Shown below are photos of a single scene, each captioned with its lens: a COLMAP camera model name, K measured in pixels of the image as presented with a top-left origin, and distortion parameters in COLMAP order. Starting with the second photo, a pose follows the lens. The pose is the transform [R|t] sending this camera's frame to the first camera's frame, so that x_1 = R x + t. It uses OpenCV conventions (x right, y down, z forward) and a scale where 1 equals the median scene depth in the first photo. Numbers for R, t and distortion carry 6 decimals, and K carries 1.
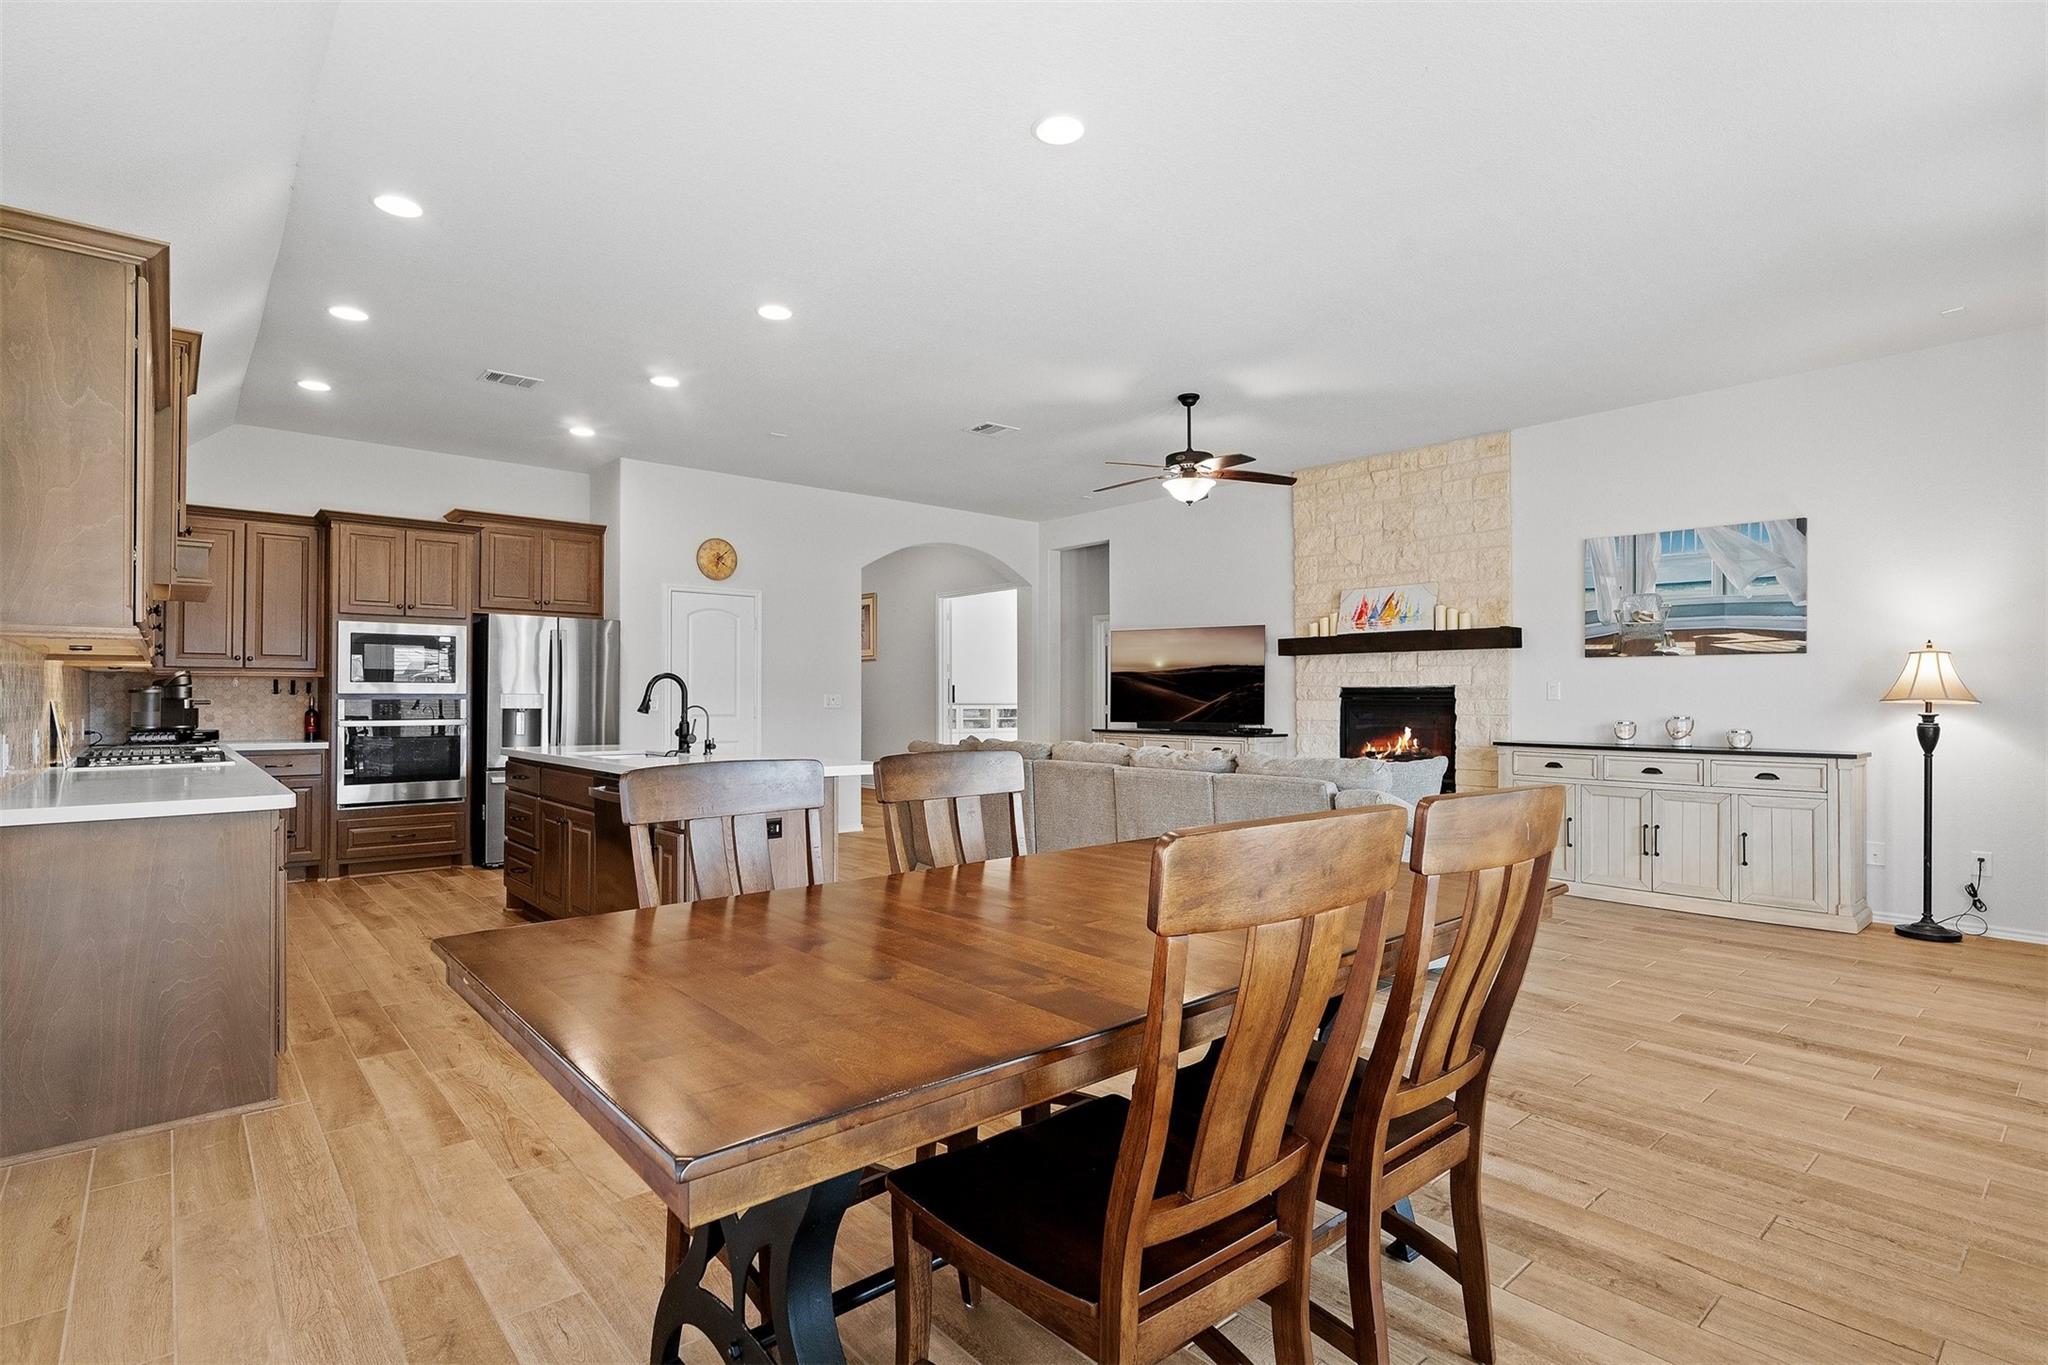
lens RADIAL K [[989.3, 0, 1025.3], [0, 989.3, 679.6], [0, 0, 1]] dist [-0.007275, 0.001509]
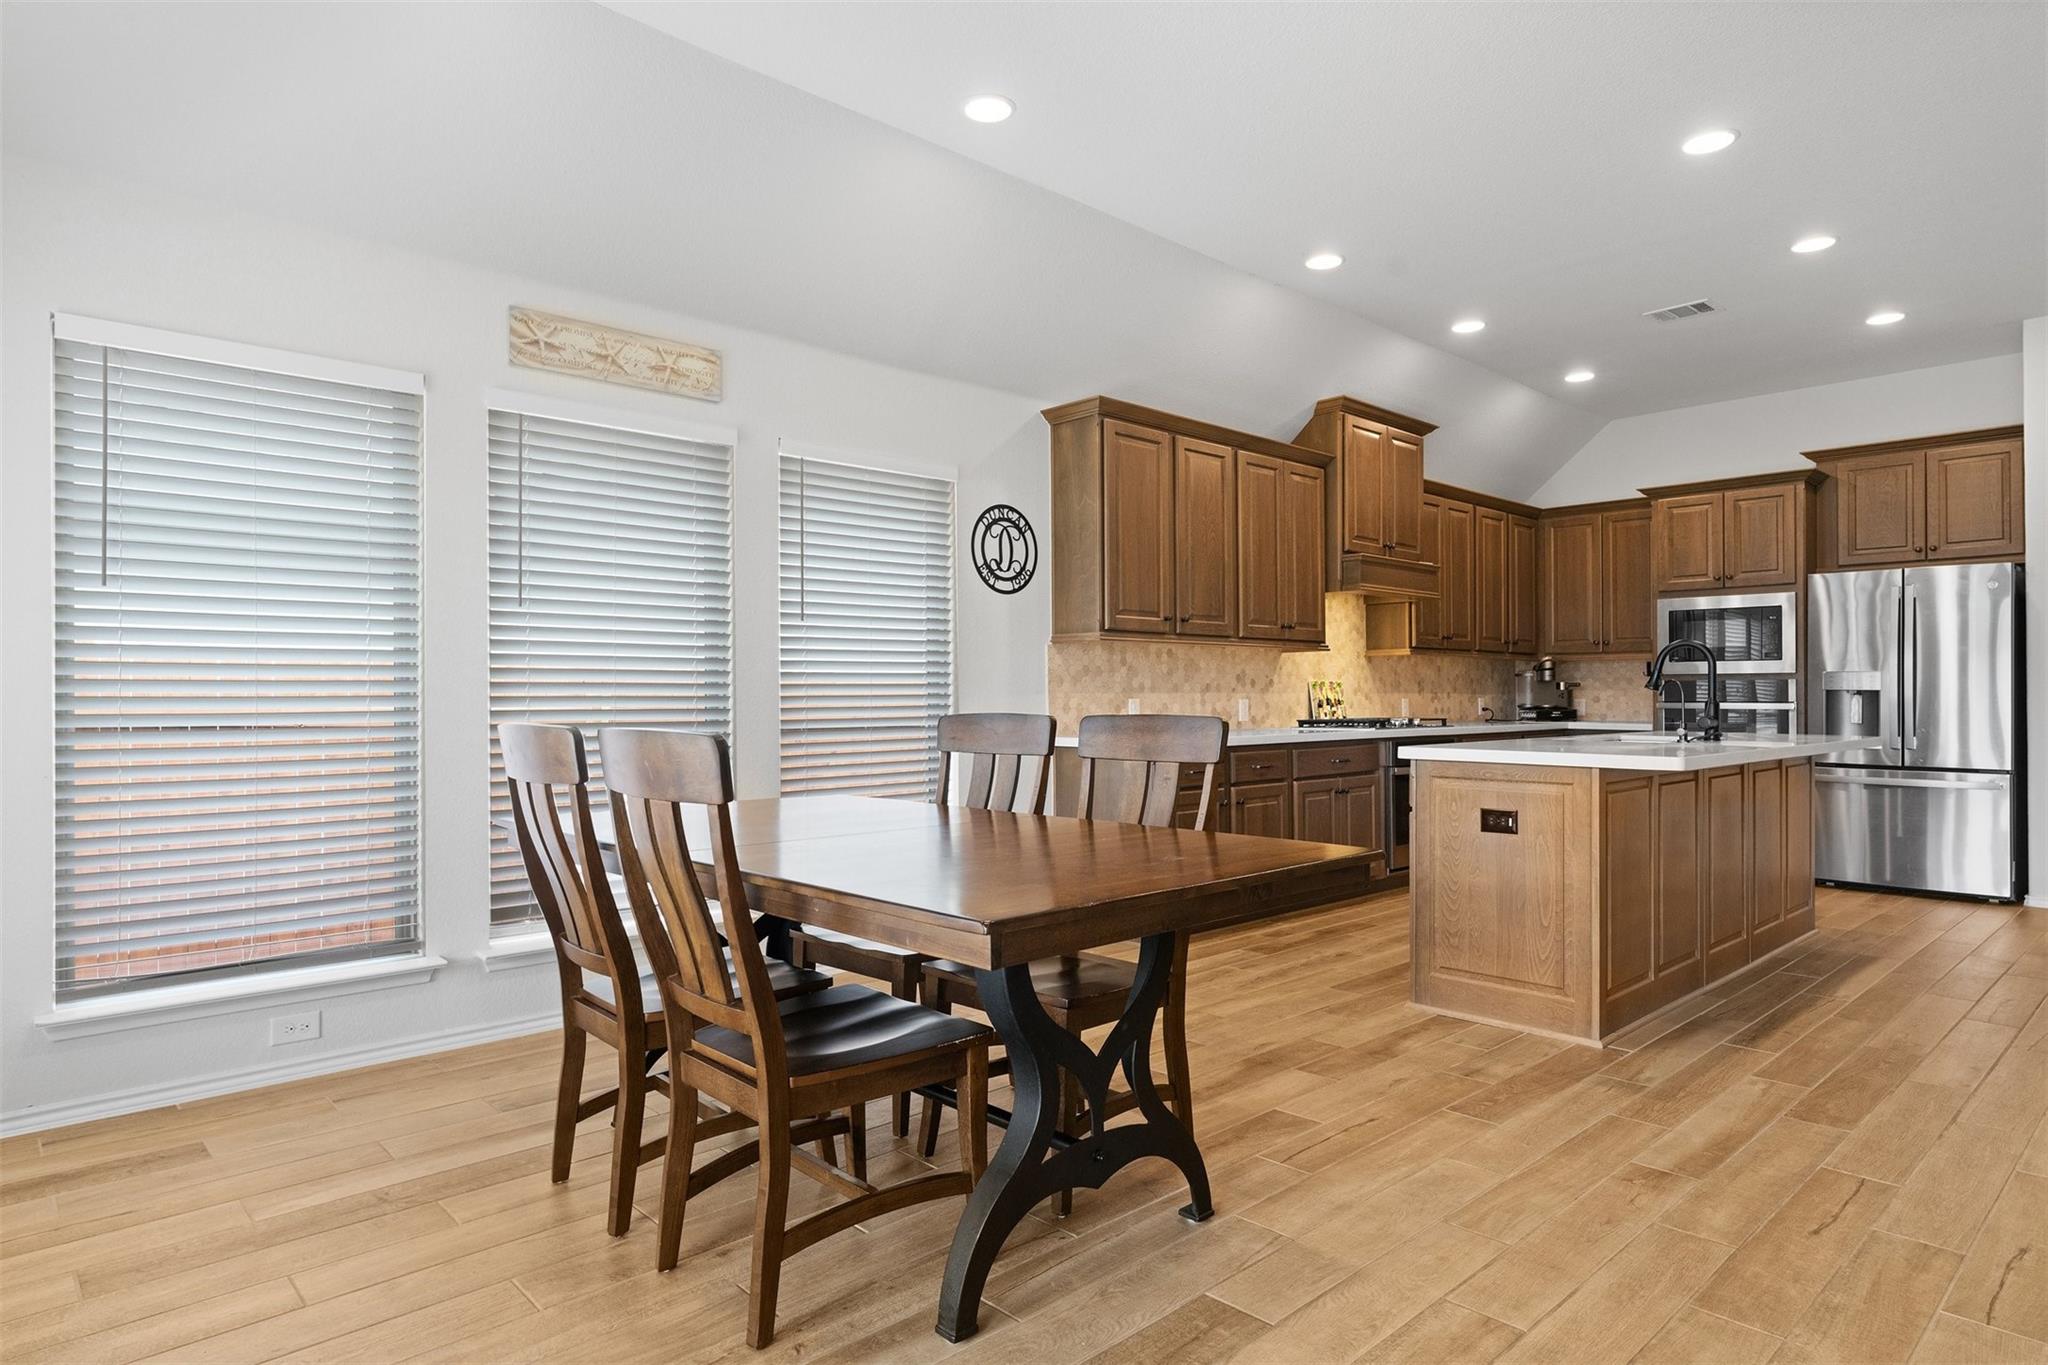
lens RADIAL K [[1165.7, 0, 1022.7], [0, 1165.7, 684.6], [0, 0, 1]] dist [-0.002444, 0.001661]
pose [[0.032253, -0.008527, -0.999443, 0.438161], [0.021747, 0.999733, -0.007828, 0.019677], [0.999243, -0.021482, 0.032430, 0.337096]]
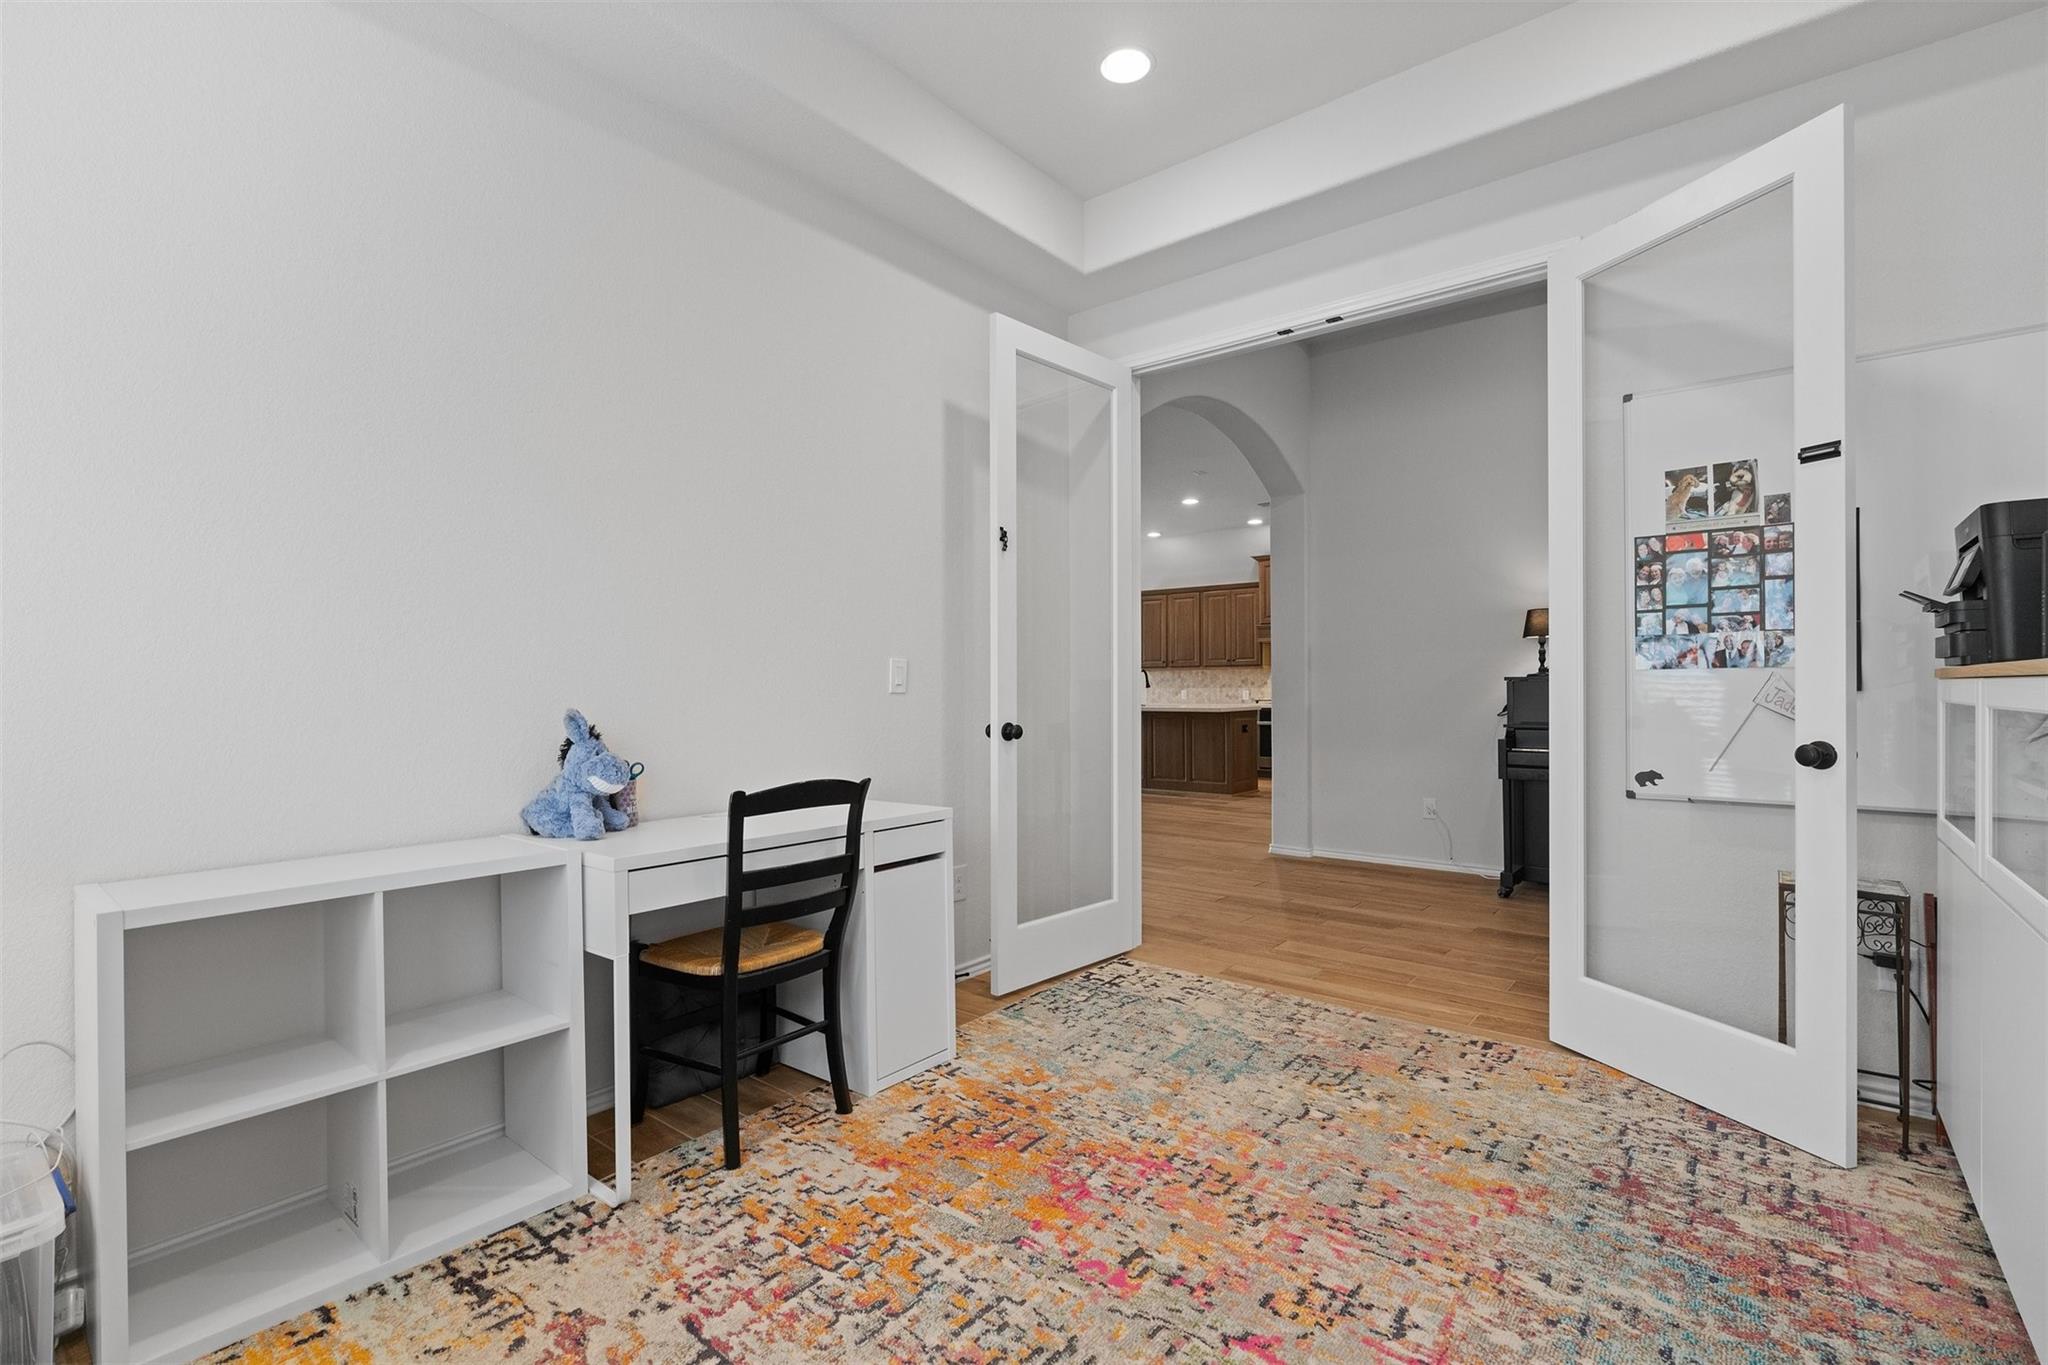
lens RADIAL K [[930.1, 0, 1017.9], [0, 930.1, 693.9], [0, 0, 1]] dist [-0.009147, 0.001201]
pose [[-0.987243, 0.003579, -0.159183, 0.190660], [0.006224, 0.999851, -0.016121, 0.062526], [0.159101, -0.016906, -0.987118, 2.339674]]
